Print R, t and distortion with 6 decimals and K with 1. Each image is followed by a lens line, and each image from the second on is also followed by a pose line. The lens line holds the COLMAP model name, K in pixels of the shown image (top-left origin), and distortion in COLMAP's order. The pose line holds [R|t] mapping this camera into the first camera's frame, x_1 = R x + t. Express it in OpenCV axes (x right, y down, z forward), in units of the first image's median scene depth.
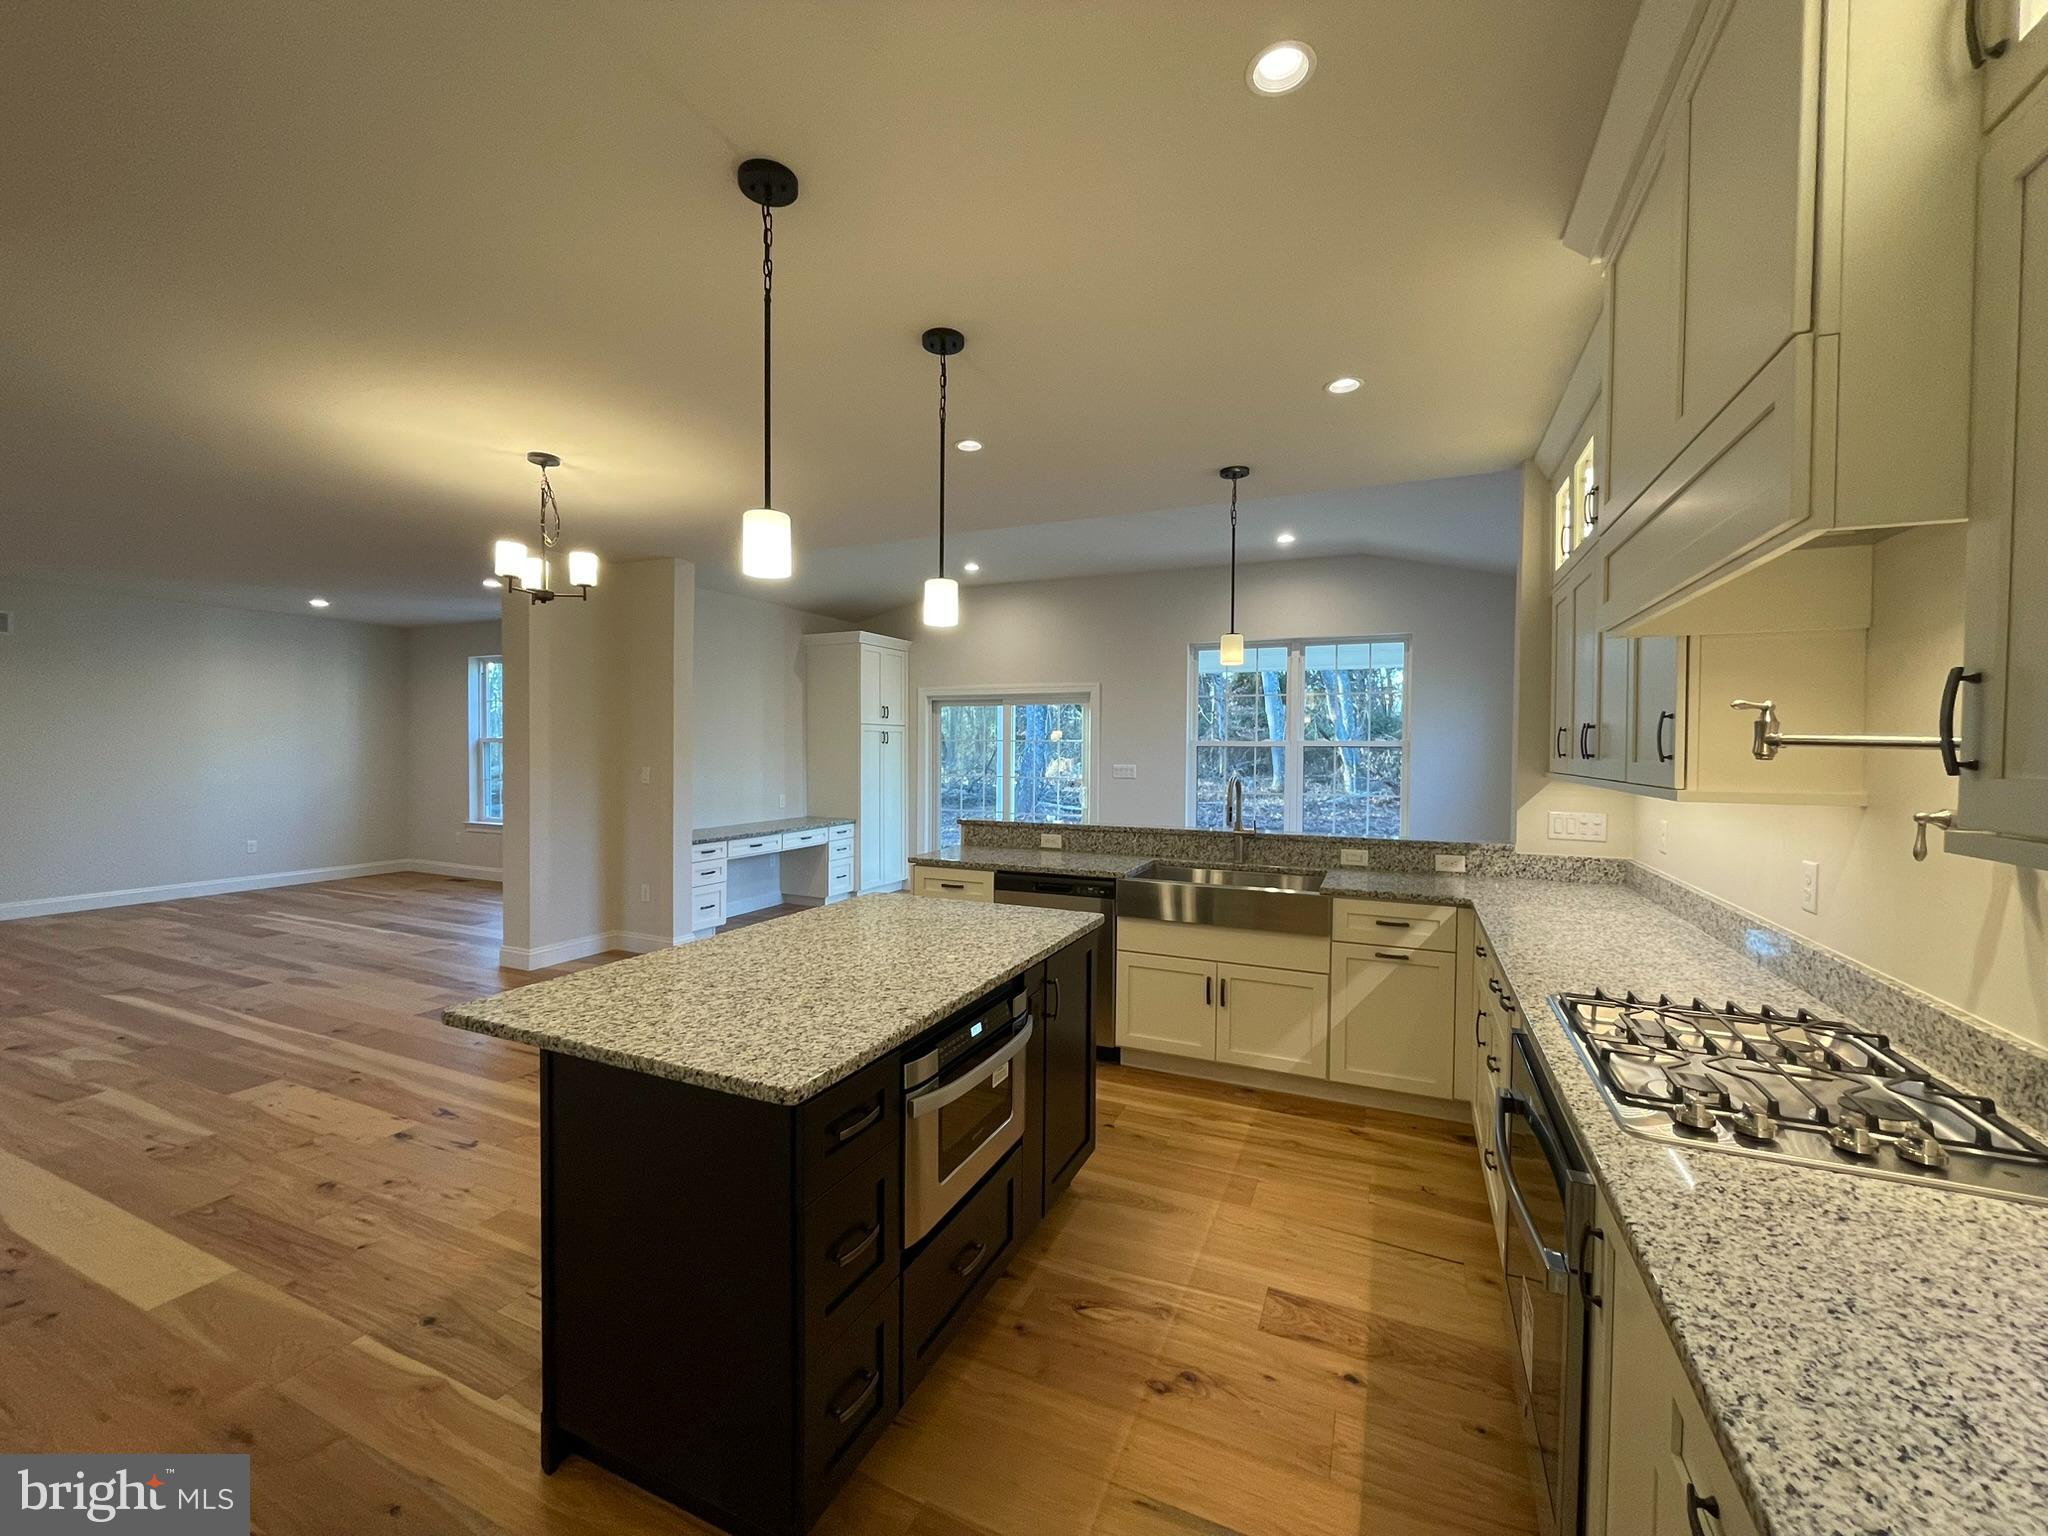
lens RADIAL K [[831.5, 0, 1022.8], [0, 831.5, 768.9], [0, 0, 1]] dist [-0.001248, -0.000570]
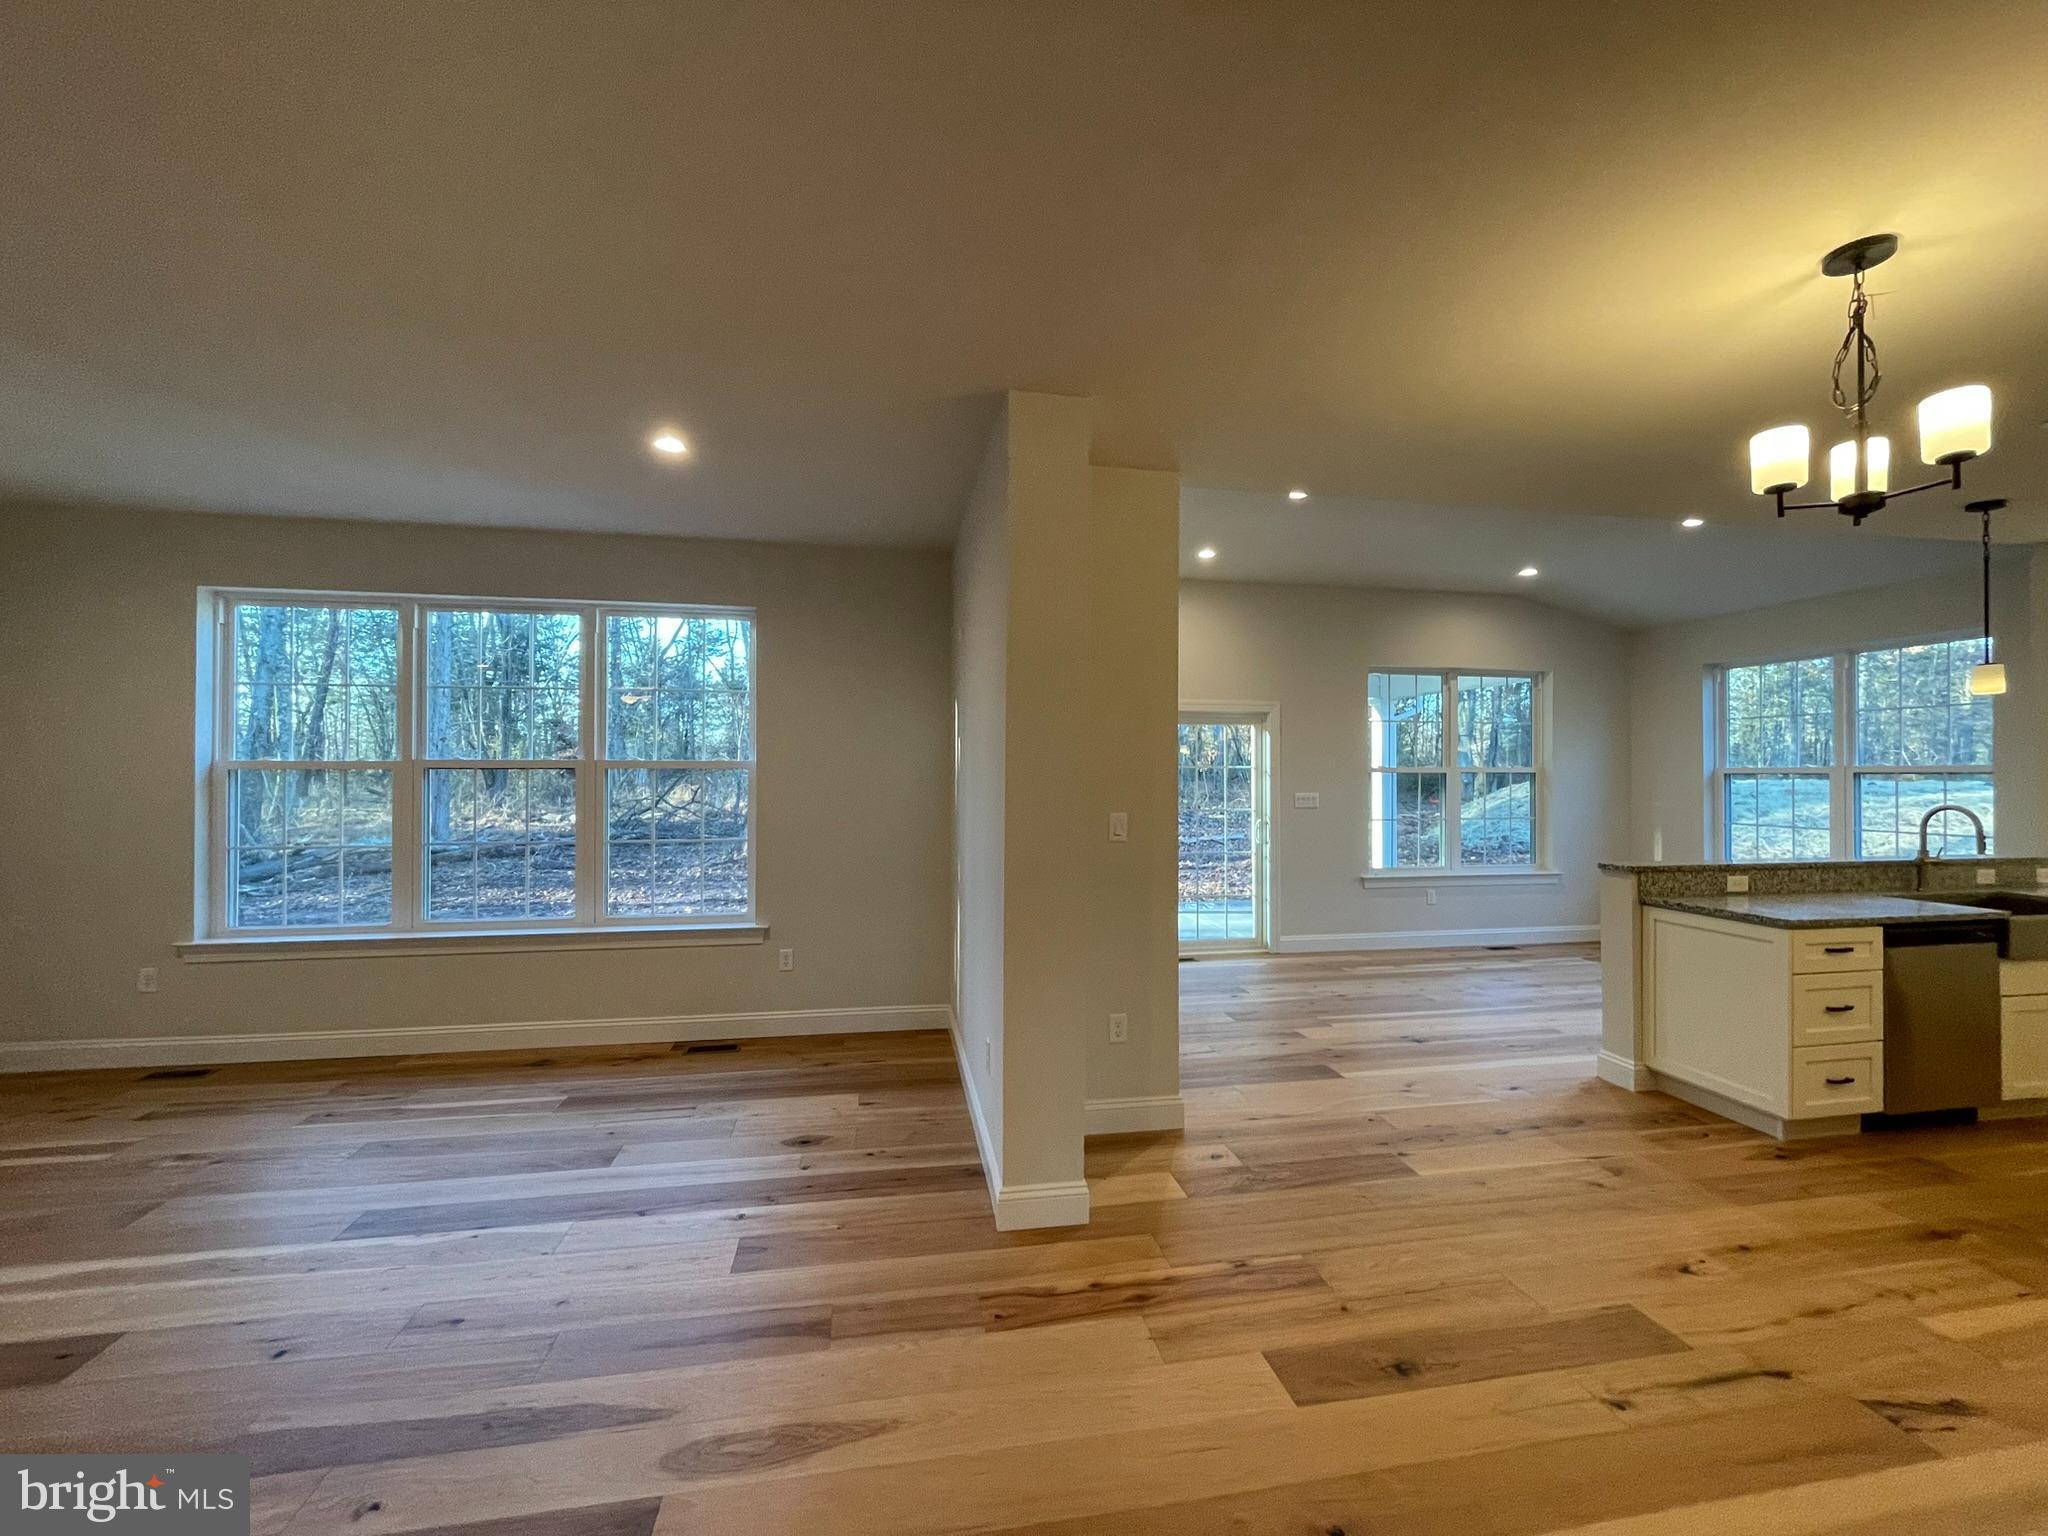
lens RADIAL K [[831.5, 0, 1021.7], [0, 831.5, 766.5], [0, 0, 1]] dist [-0.001248, -0.000570]
pose [[0.822971, 0.001437, 0.568081, -1.339355], [0.016052, 0.999539, -0.025784, -0.032239], [-0.567856, 0.030339, 0.822569, 0.875747]]
